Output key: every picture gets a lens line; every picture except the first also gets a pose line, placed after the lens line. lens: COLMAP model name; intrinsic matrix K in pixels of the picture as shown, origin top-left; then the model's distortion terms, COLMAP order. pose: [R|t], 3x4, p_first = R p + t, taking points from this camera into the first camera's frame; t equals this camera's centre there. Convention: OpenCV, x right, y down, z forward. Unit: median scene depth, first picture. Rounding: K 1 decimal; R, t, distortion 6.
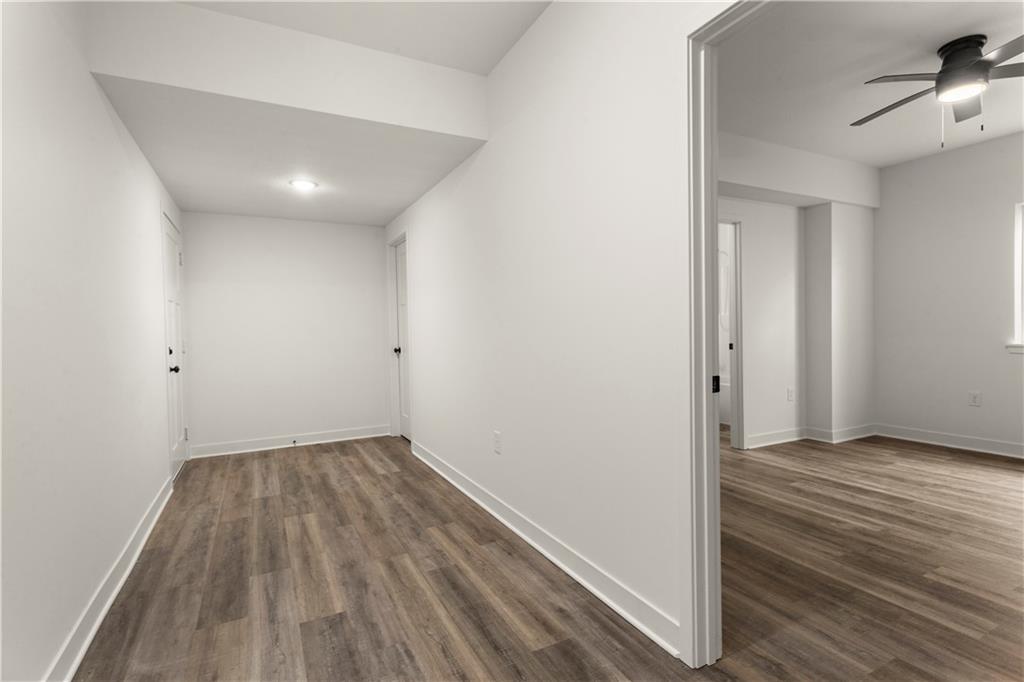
lens RADIAL K [[491.1, 0, 514.8], [0, 491.1, 338.5], [0, 0, 1]] dist [0.001331, 0.001379]
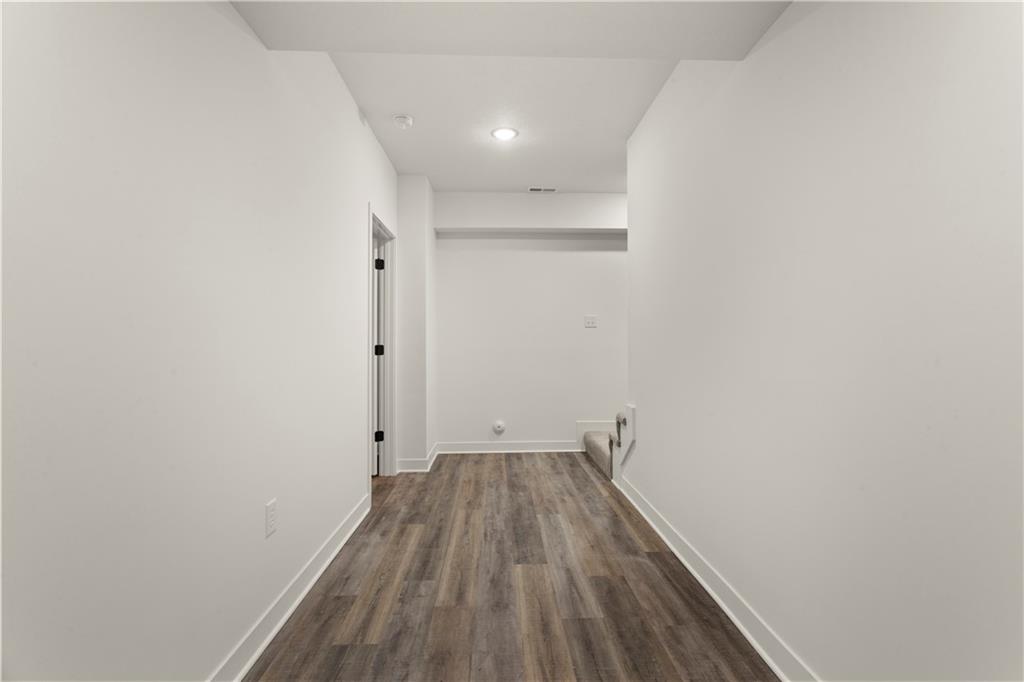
lens RADIAL K [[491.1, 0, 514.8], [0, 491.1, 338.5], [0, 0, 1]] dist [0.001331, 0.001379]
pose [[-0.903858, 0.027330, 0.426959, -0.833636], [0.029267, 0.999570, -0.002027, -0.020285], [-0.426831, 0.010664, -0.904269, 1.976259]]
